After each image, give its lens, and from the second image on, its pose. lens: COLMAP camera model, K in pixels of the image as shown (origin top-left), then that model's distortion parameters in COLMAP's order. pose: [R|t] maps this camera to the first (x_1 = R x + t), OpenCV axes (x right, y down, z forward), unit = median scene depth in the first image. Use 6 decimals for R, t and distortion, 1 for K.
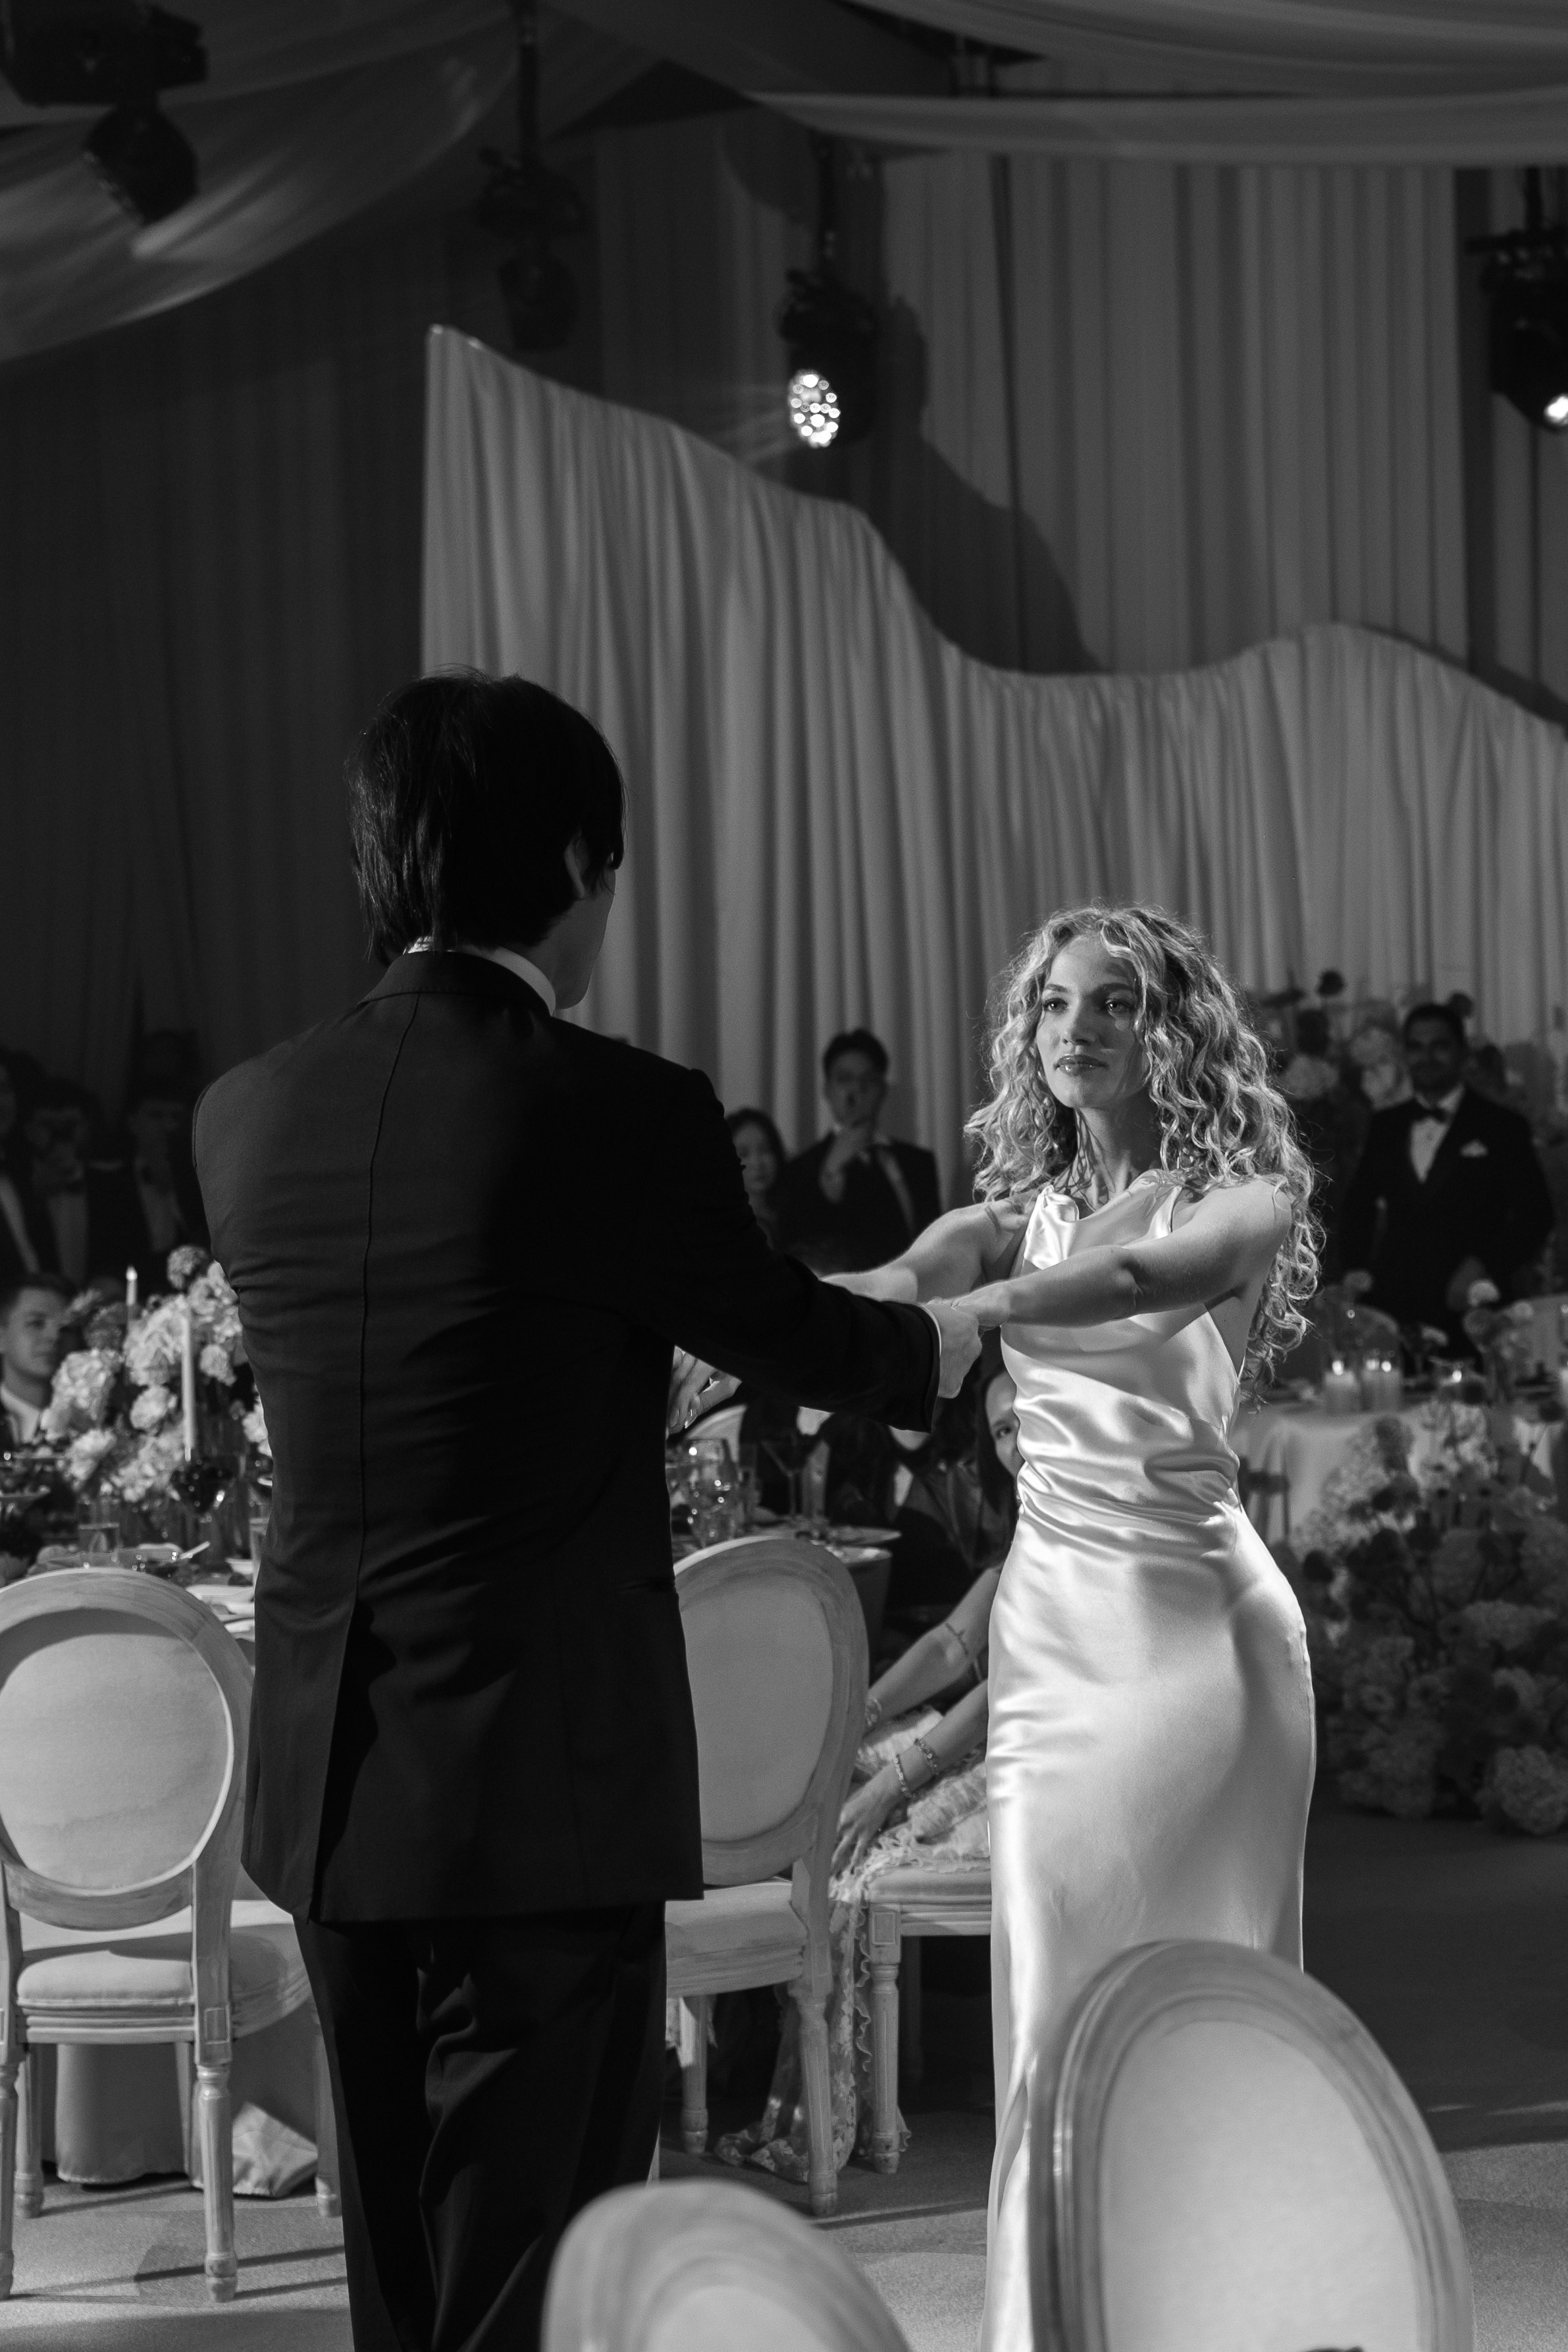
lens RADIAL K [[4049.7, 0, 742.4], [0, 4049.7, 1152.0], [0, 0, 1]] dist [-0.006504, 0.061720]
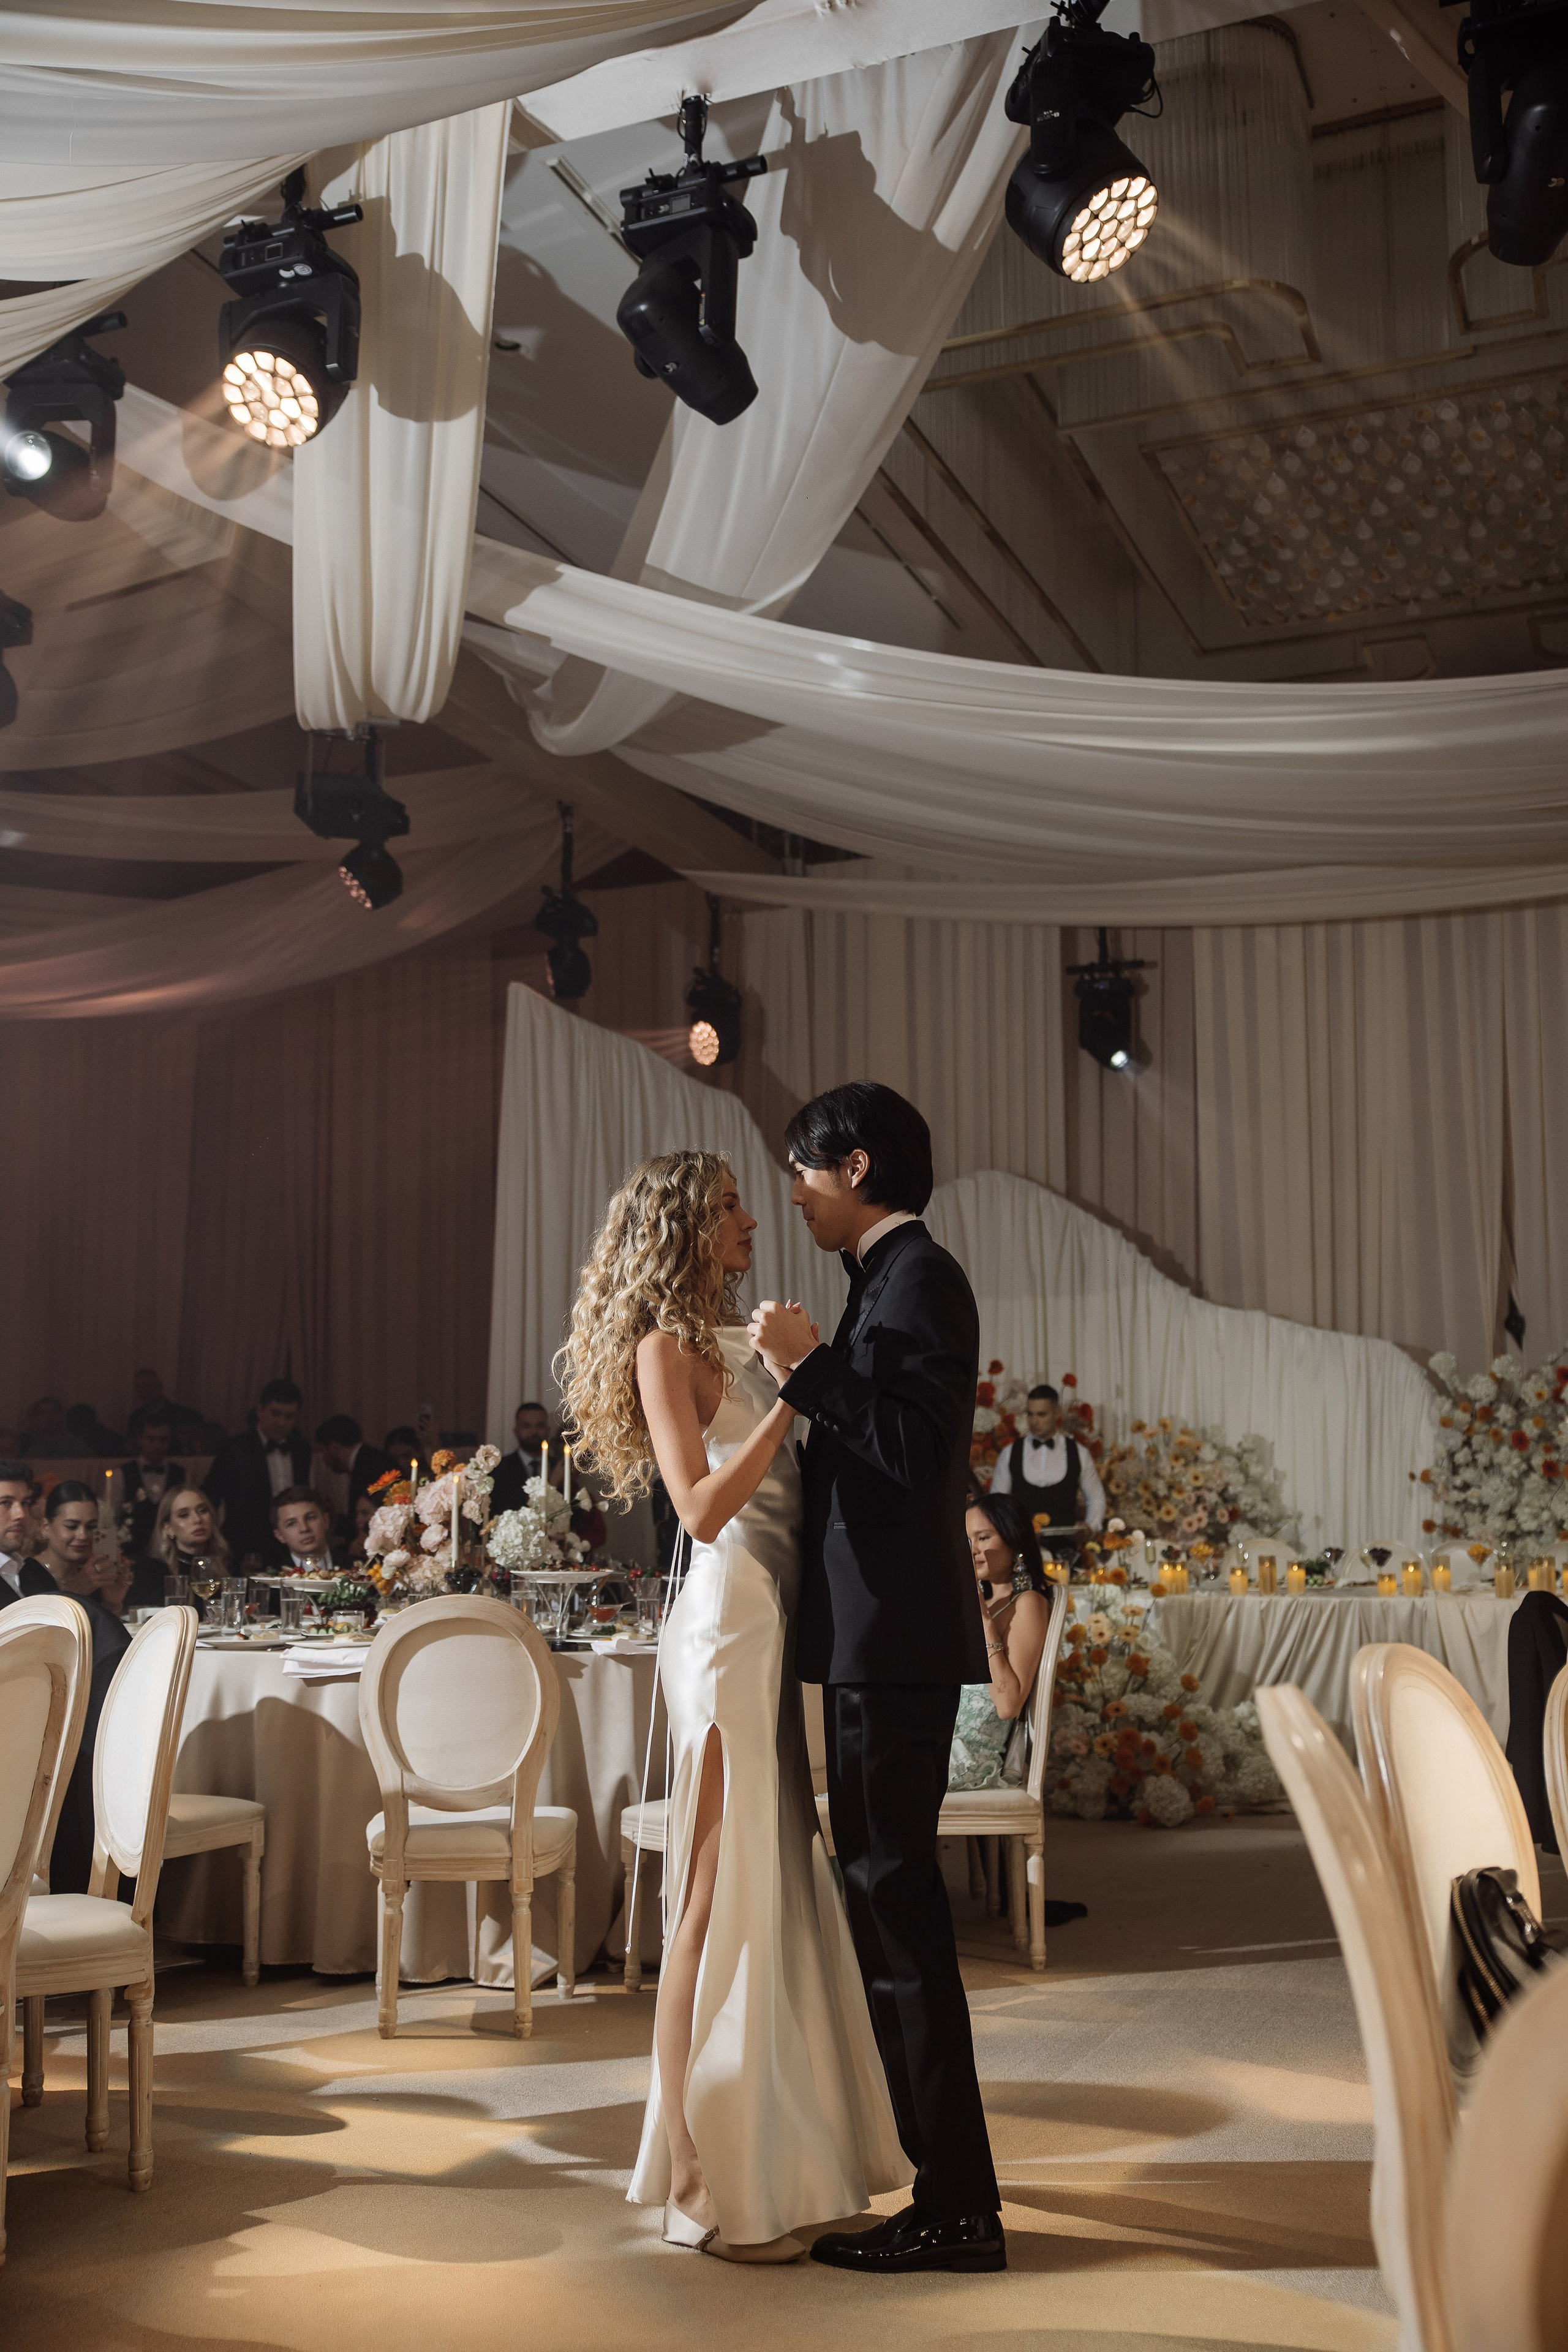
lens RADIAL K [[2315.6, 0, 784.0], [0, 2315.6, 1176.0], [0, 0, 1]] dist [0.003513, 0.011208]
pose [[0.994149, 0.037352, 0.101358, -0.075355], [-0.022027, 0.988697, -0.148302, 0.039723], [-0.105752, 0.145202, 0.983734, -0.007439]]
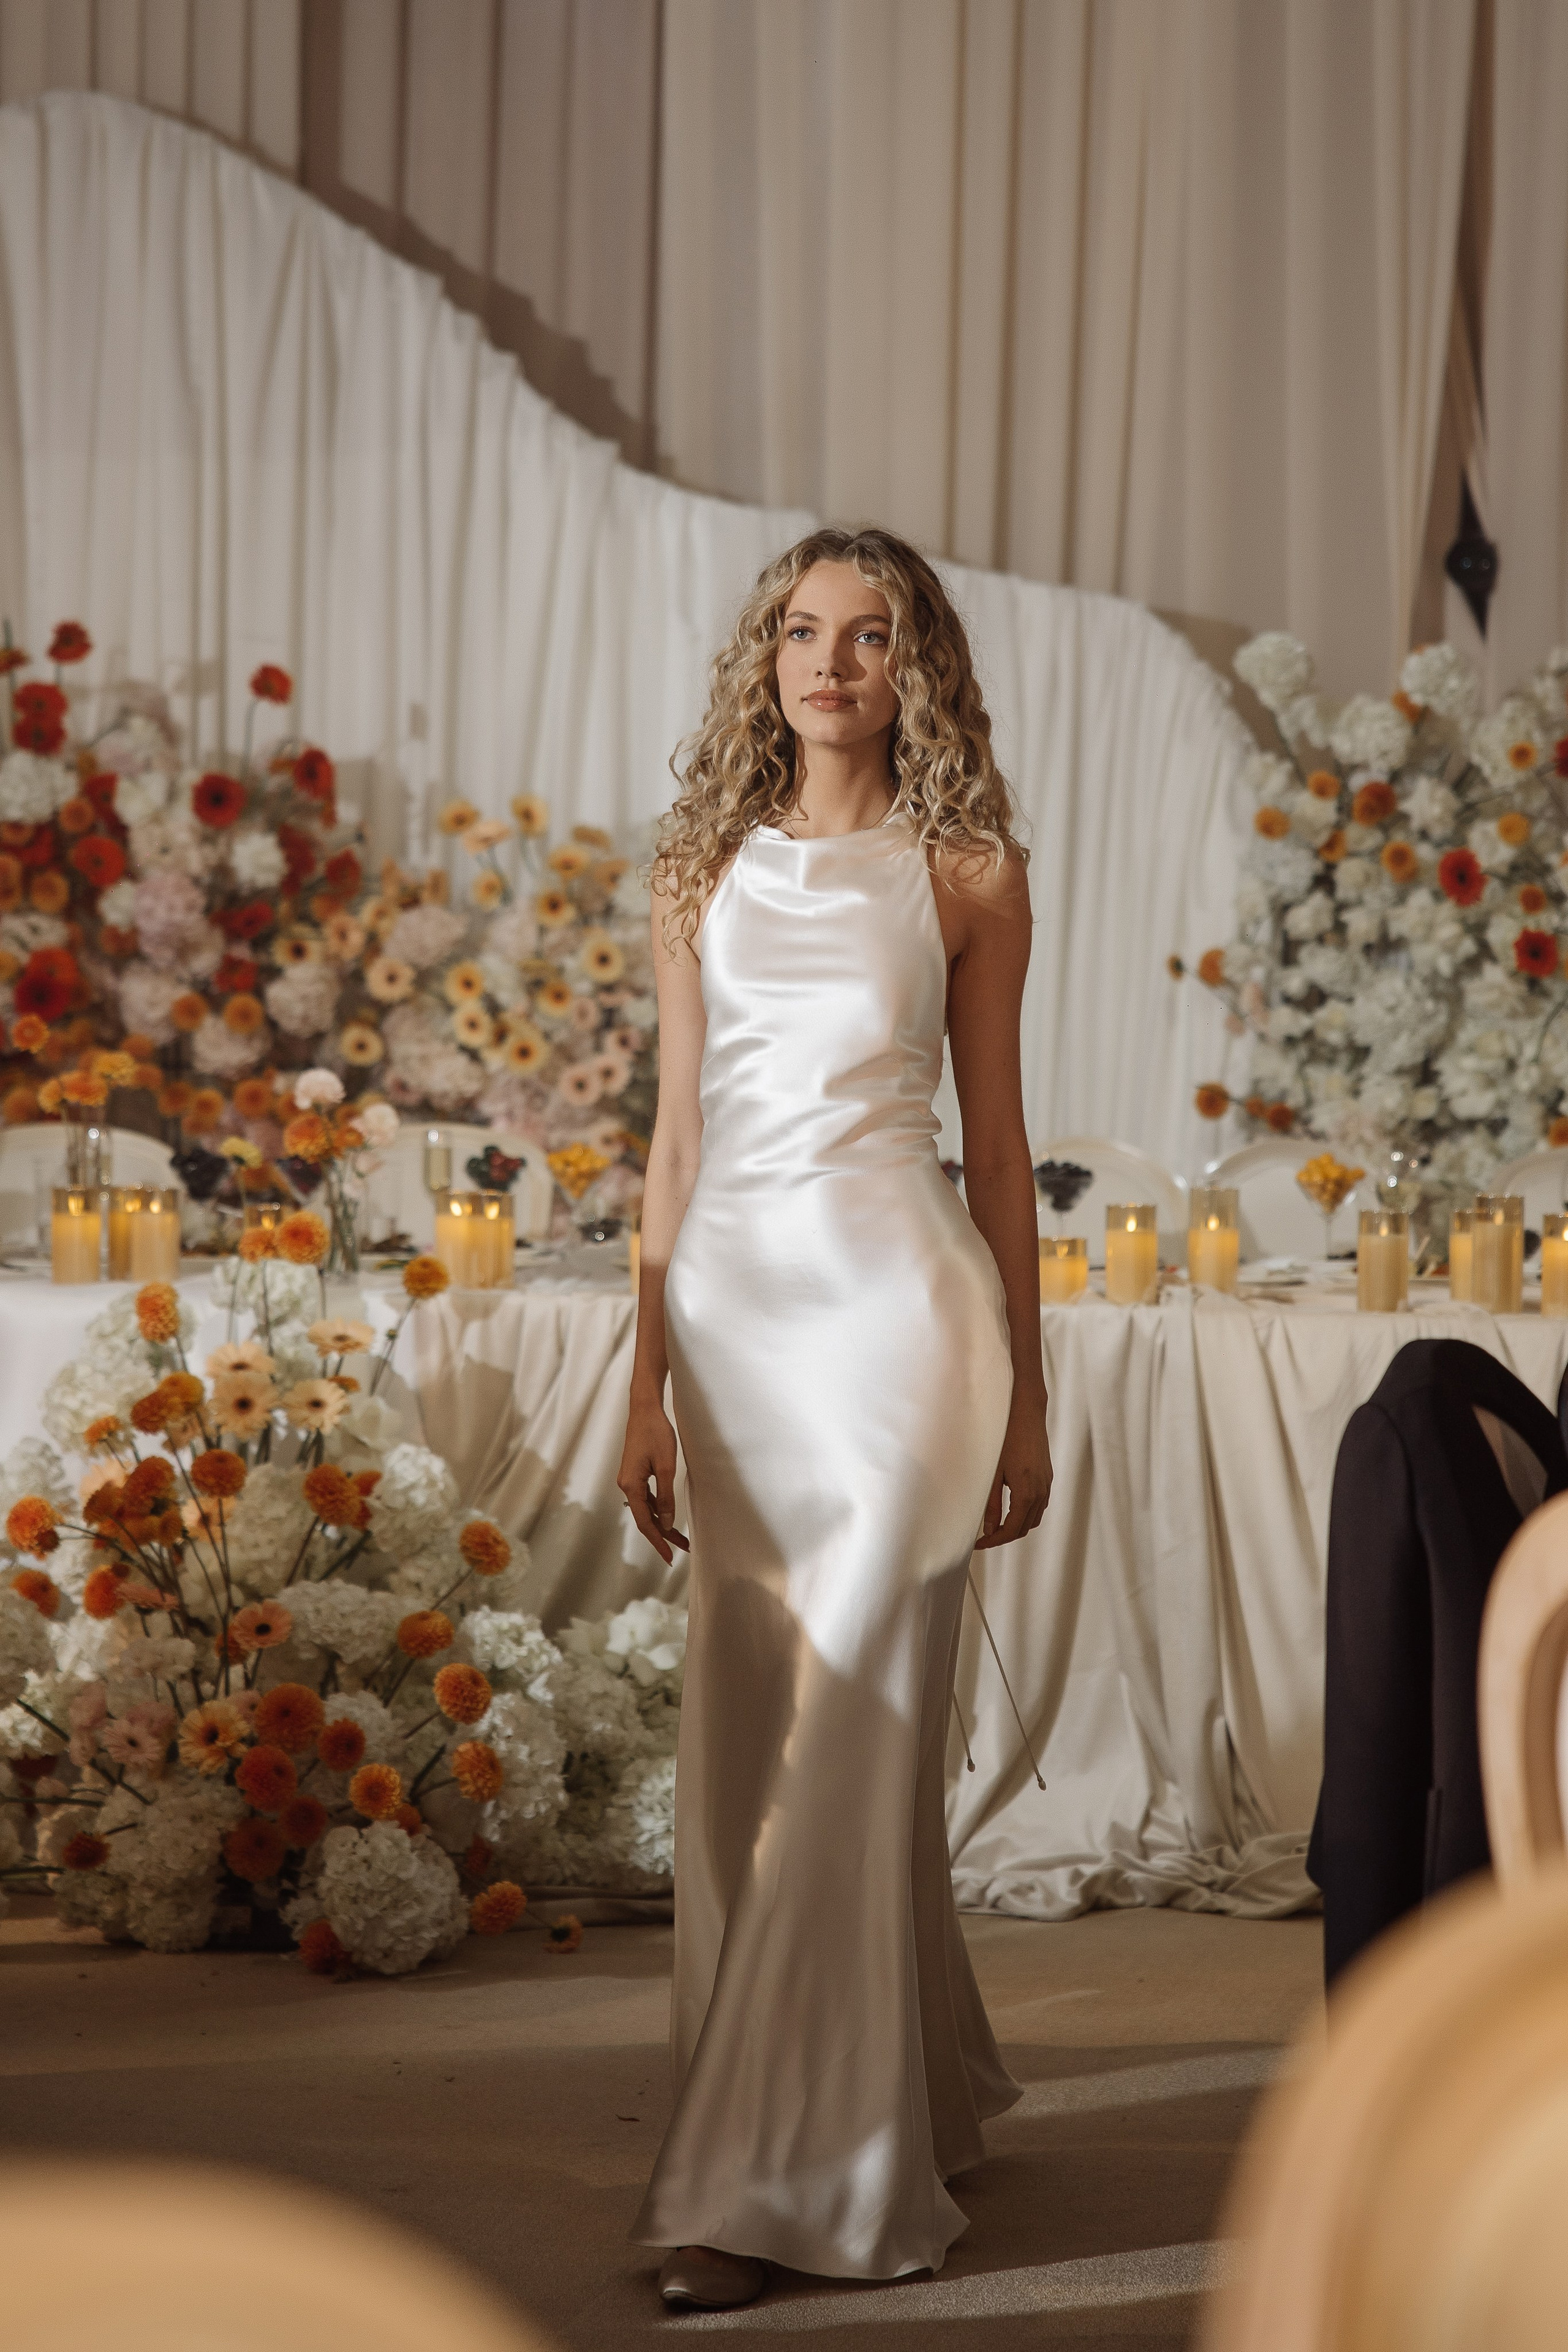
lens RADIAL K [[5531.7, 0, 788.4], [0, 5531.7, 909.4], [0, 0, 1]] dist [0.285896, -0.145143]
pose [[0.959079, 0.046072, 0.279367, 0.015080], [-0.038470, 0.998727, -0.032636, 0.034449], [-0.280514, 0.020553, 0.959630, 0.179101]]
